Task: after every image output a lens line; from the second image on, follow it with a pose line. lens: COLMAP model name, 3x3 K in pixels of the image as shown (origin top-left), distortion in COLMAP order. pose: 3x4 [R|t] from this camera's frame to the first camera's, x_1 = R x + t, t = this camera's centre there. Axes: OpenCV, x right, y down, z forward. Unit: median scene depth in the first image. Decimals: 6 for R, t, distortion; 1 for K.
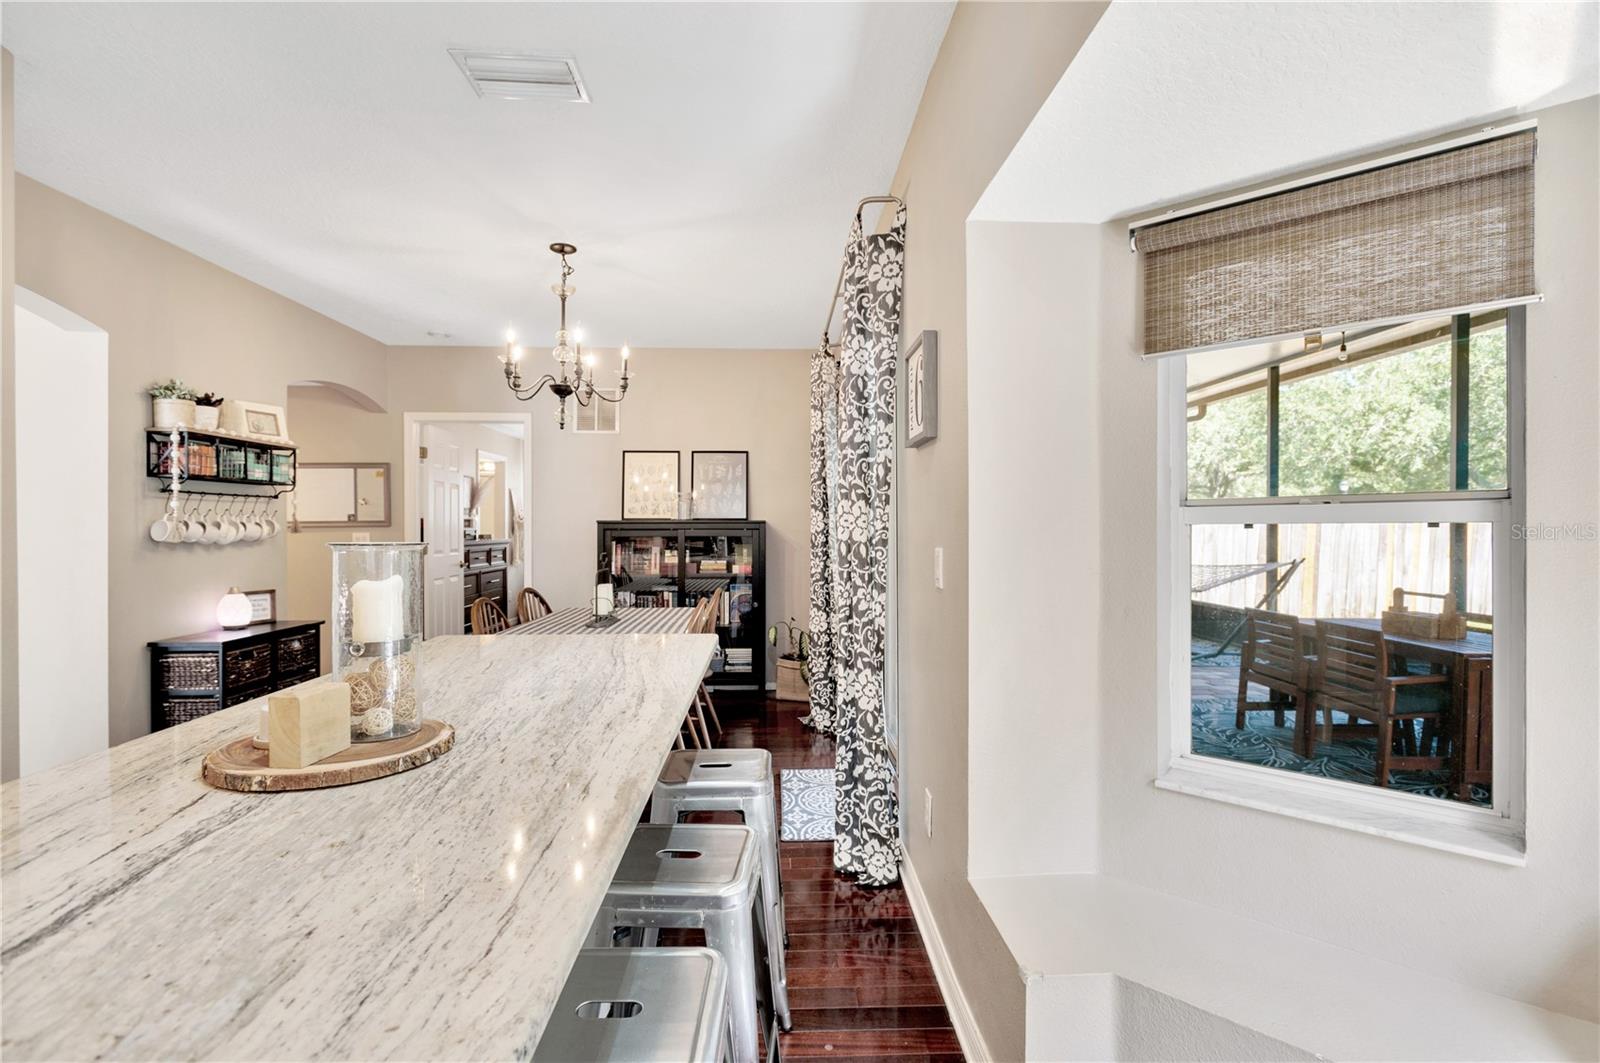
lens RADIAL K [[758.0, 0, 814.1], [0, 758.0, 534.2], [0, 0, 1]] dist [-0.004792, 0.001602]
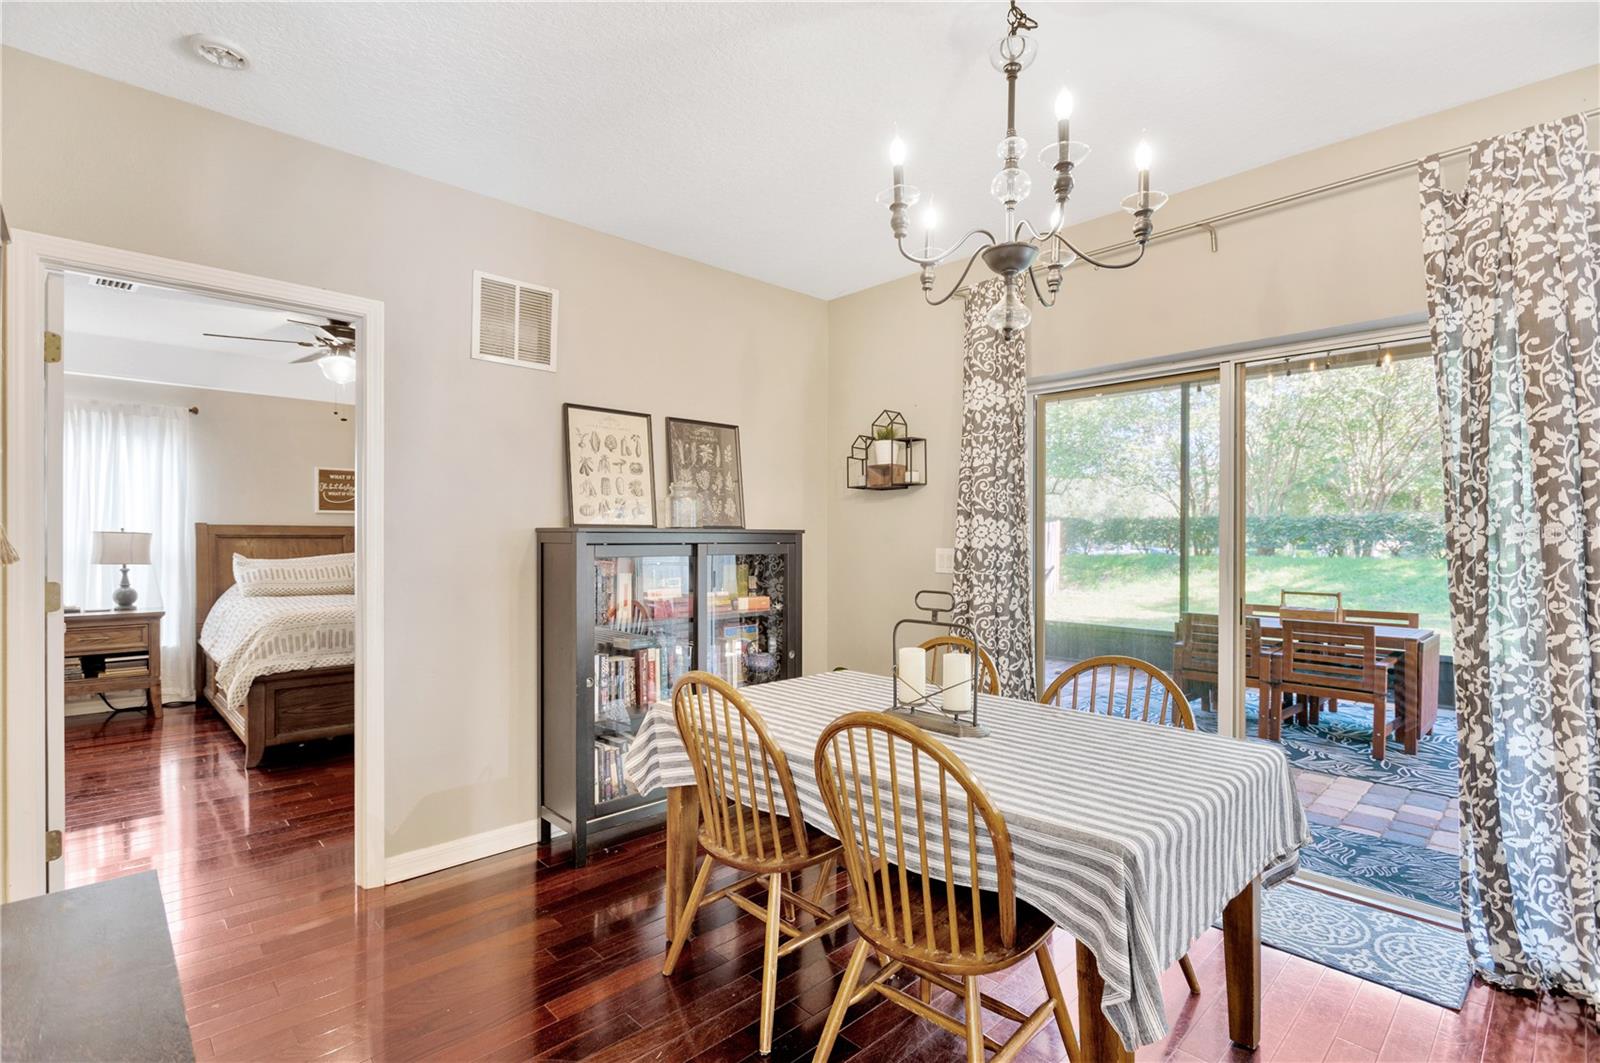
lens RADIAL K [[758.0, 0, 800.0], [0, 758.0, 528.2], [0, 0, 1]] dist [-0.004792, 0.001602]
pose [[0.758448, 0.011056, 0.651639, -0.719274], [0.003109, 0.999783, -0.020581, -0.008212], [-0.651726, 0.017635, 0.758250, 0.686738]]
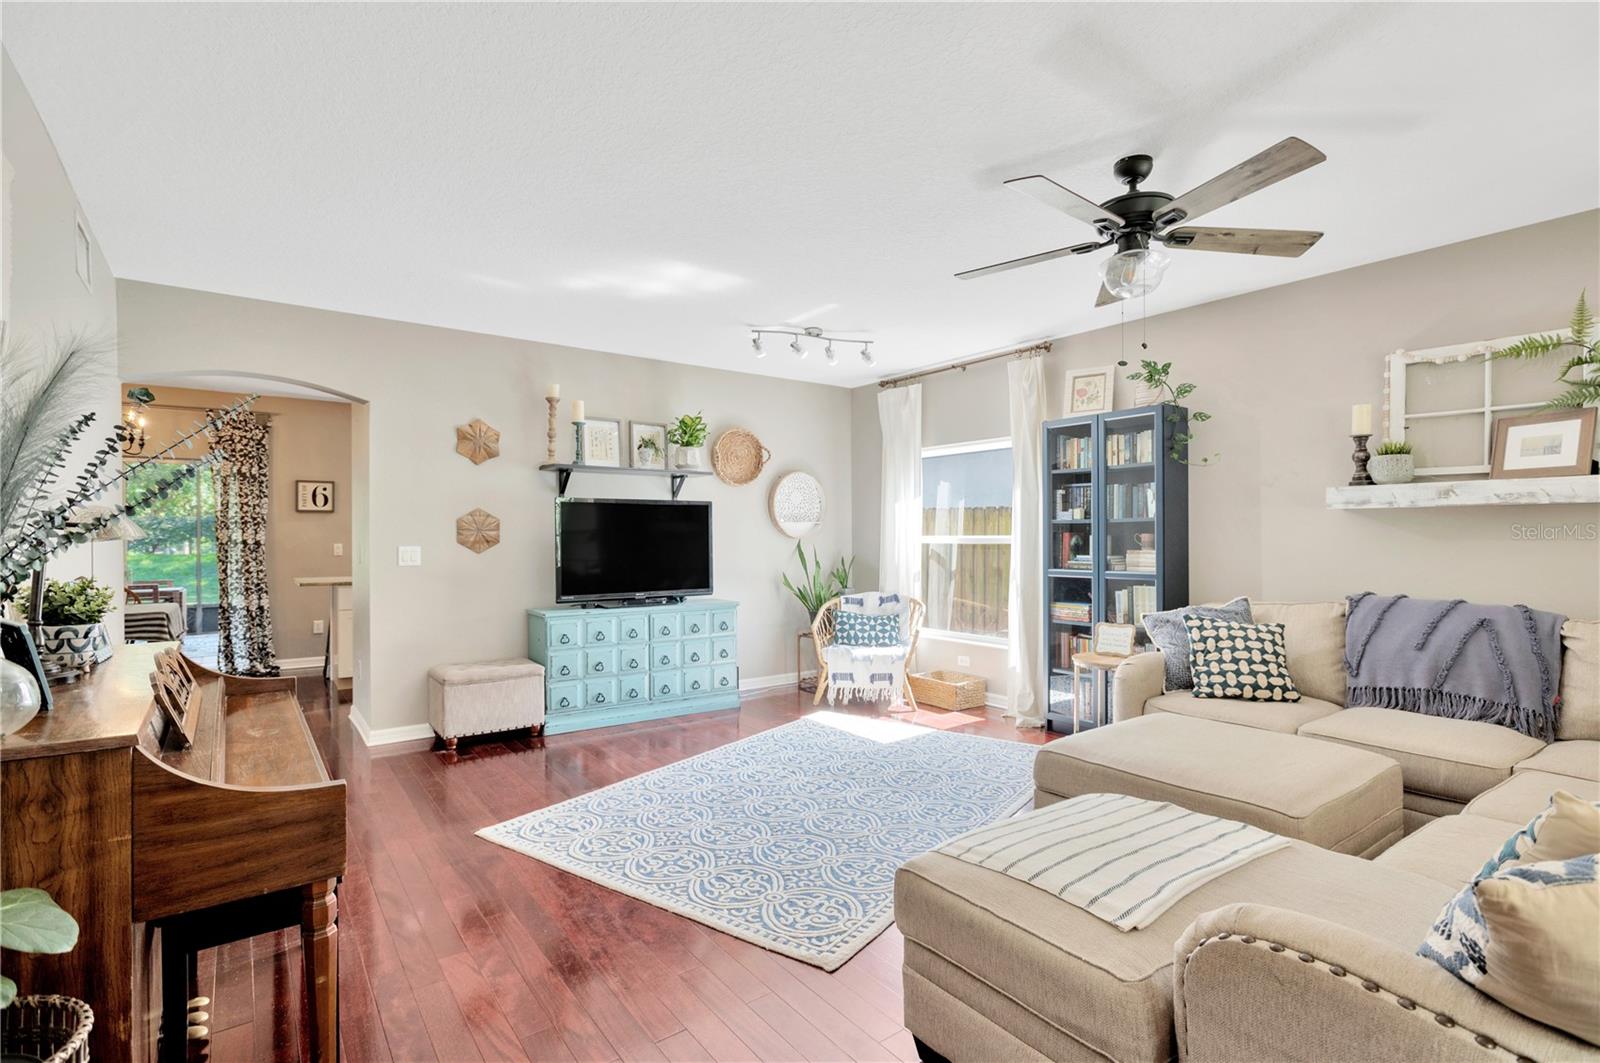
lens RADIAL K [[758.0, 0, 804.5], [0, 758.0, 533.3], [0, 0, 1]] dist [-0.004792, 0.001602]
pose [[-0.559004, 0.004375, 0.829154, -2.226018], [0.014904, 0.999878, 0.004772, -0.009038], [-0.829031, 0.015025, -0.559000, 0.648837]]
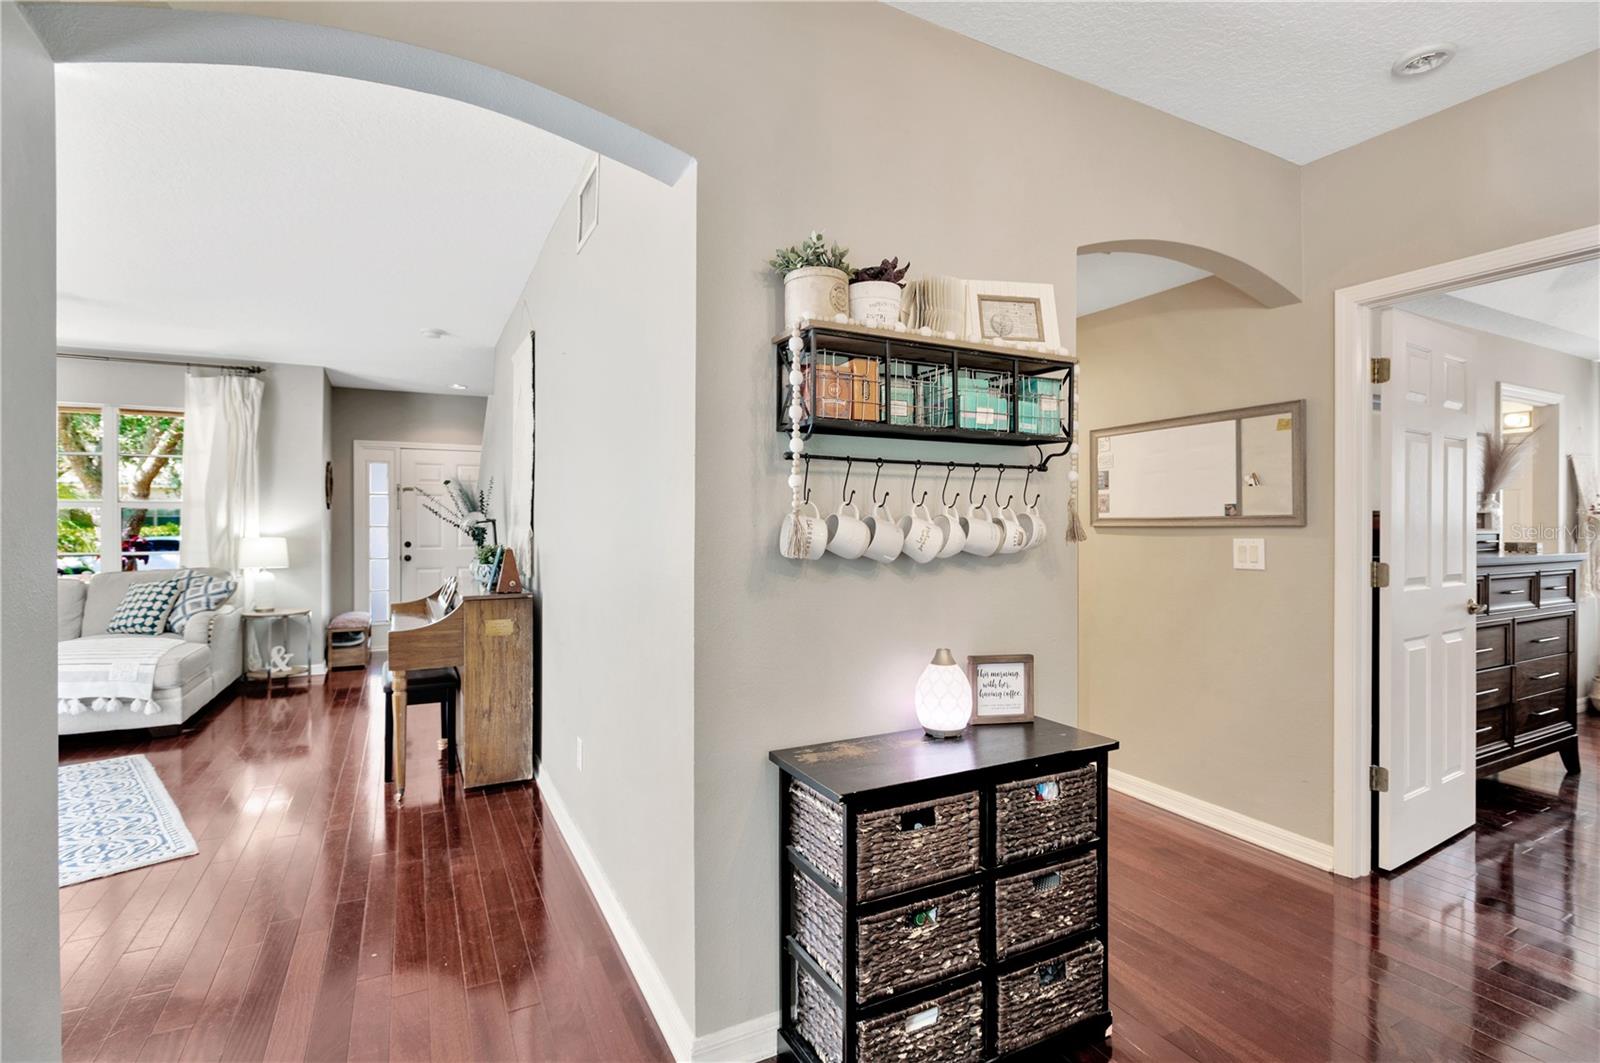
lens RADIAL K [[758.0, 0, 802.5], [0, 758.0, 524.9], [0, 0, 1]] dist [-0.004792, 0.001602]
pose [[0.419166, -0.001325, -0.907909, -0.360440], [-0.009228, 0.999941, -0.005719, -0.008281], [0.907863, 0.010776, 0.419129, 0.718052]]
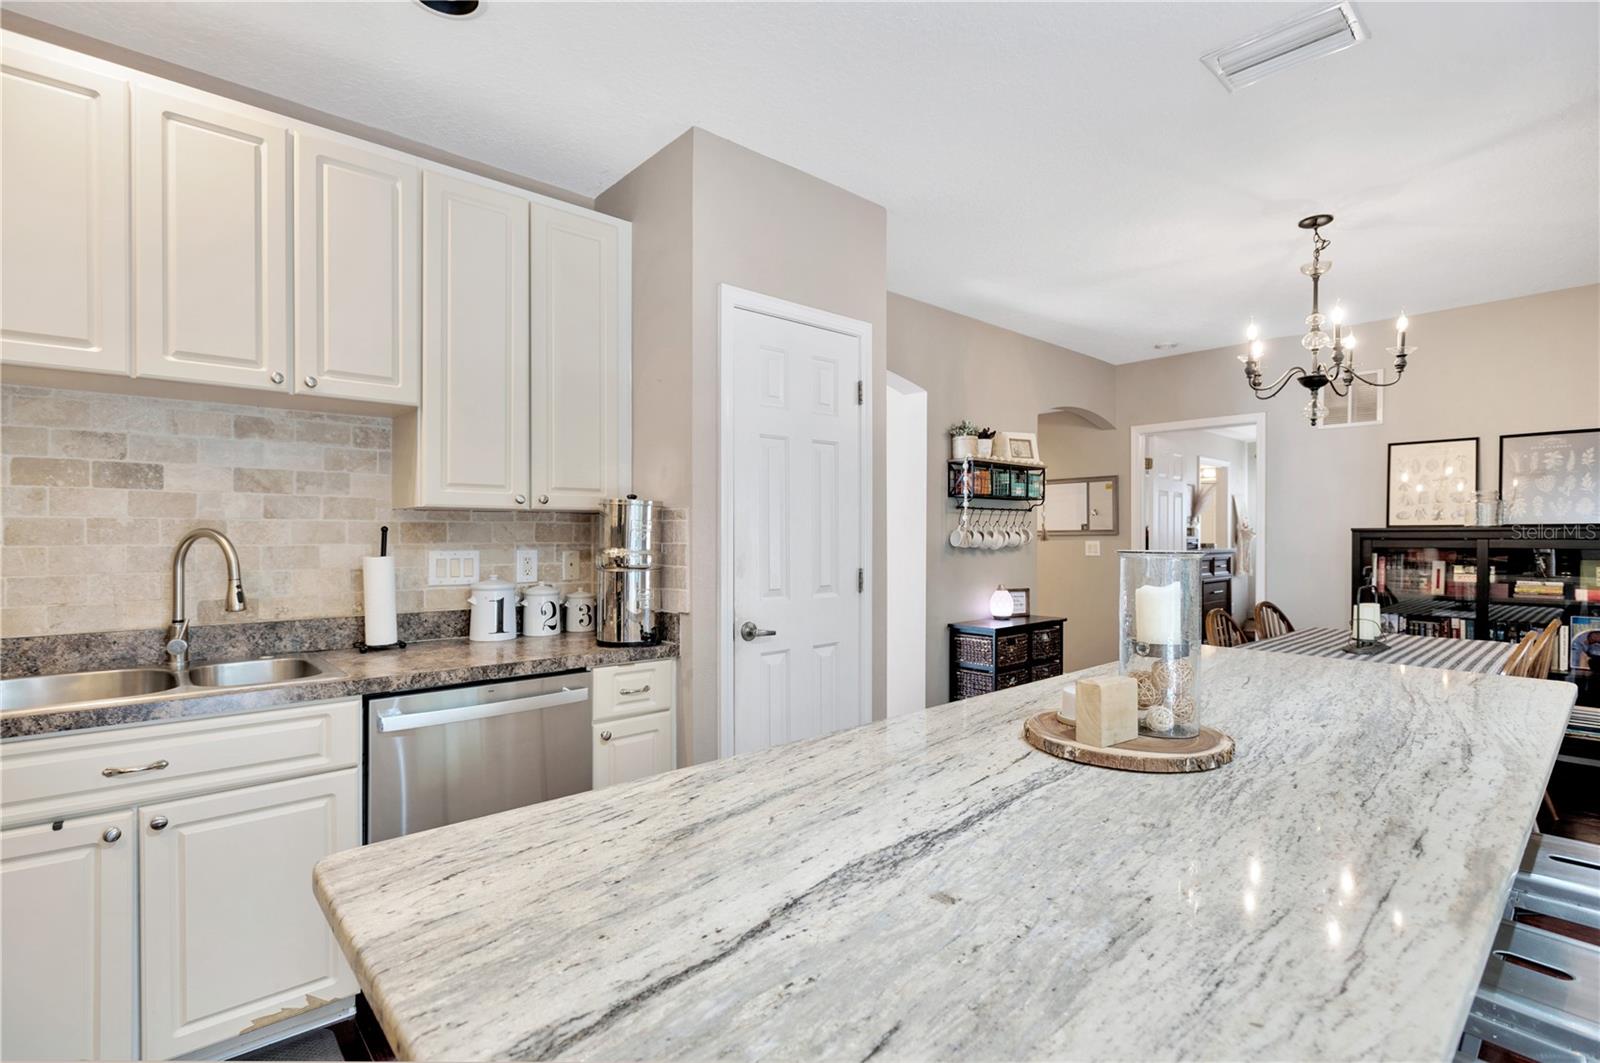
lens RADIAL K [[758.0, 0, 801.1], [0, 758.0, 532.1], [0, 0, 1]] dist [-0.004792, 0.001602]
pose [[0.630029, -0.003577, -0.776563, -0.022704], [-0.007661, 0.999912, -0.010821, 0.000418], [0.776534, 0.012767, 0.629946, -0.020225]]
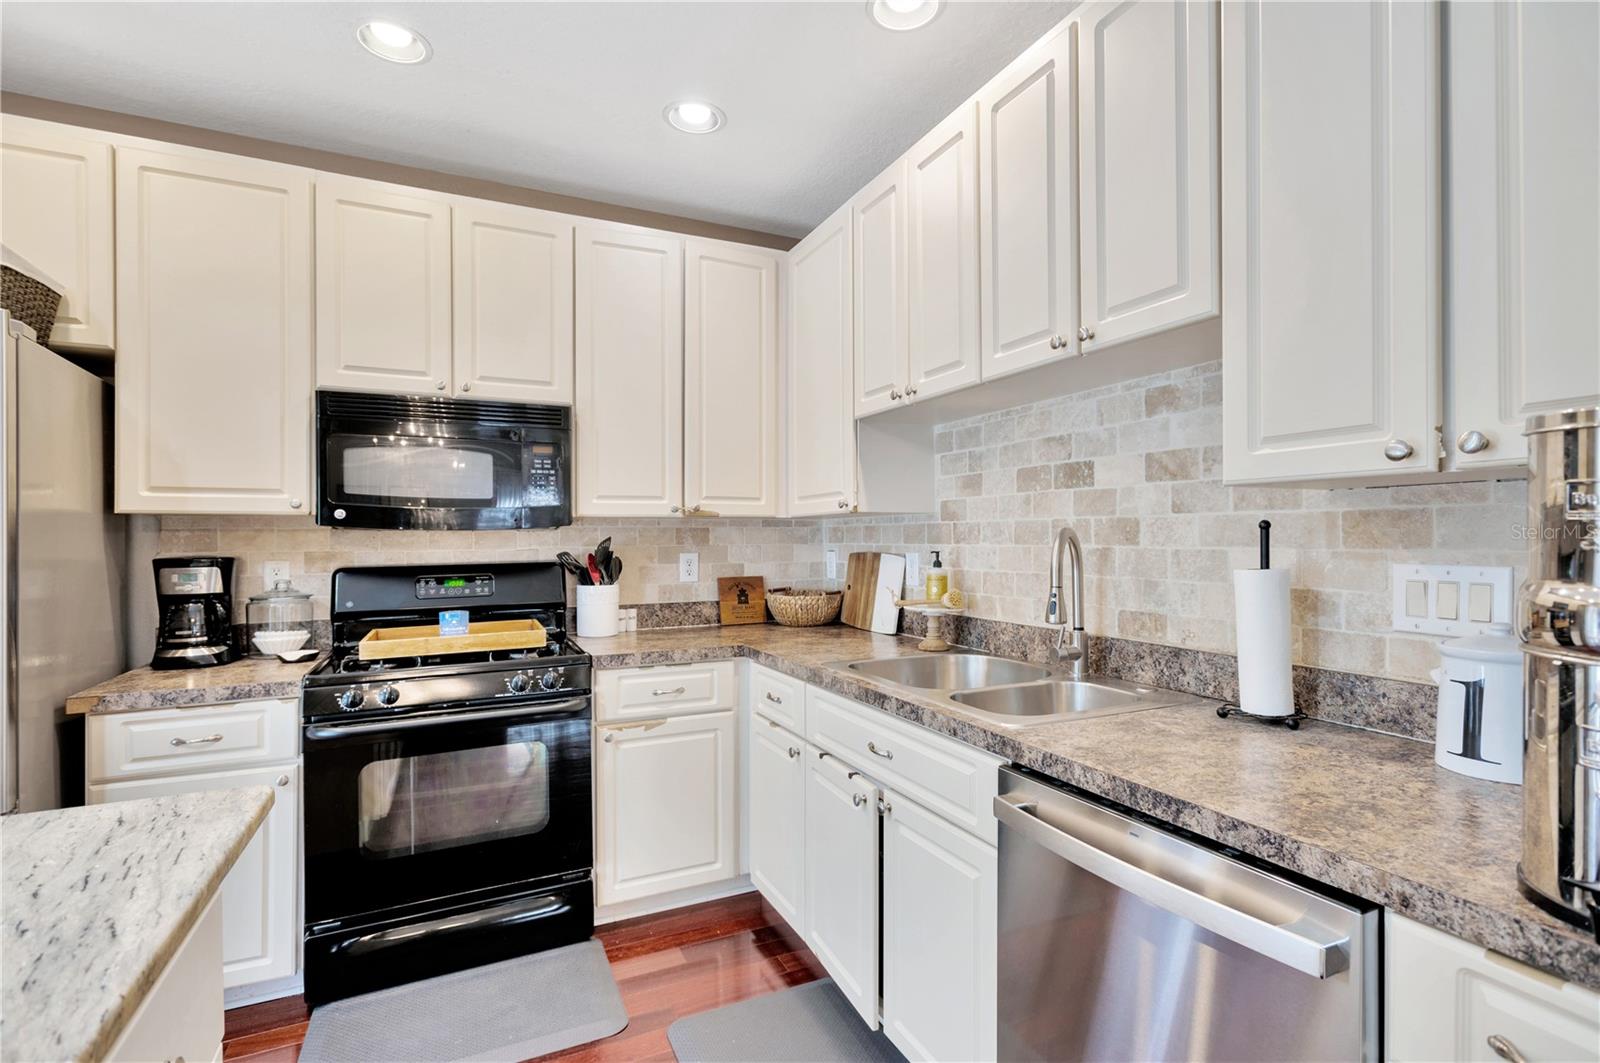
lens RADIAL K [[758.0, 0, 809.8], [0, 758.0, 532.2], [0, 0, 1]] dist [-0.004792, 0.001602]
pose [[-0.921856, 0.005473, -0.387494, -0.365505], [0.004077, 0.999982, 0.004425, -0.005023], [0.387512, 0.002500, -0.921861, 0.368466]]
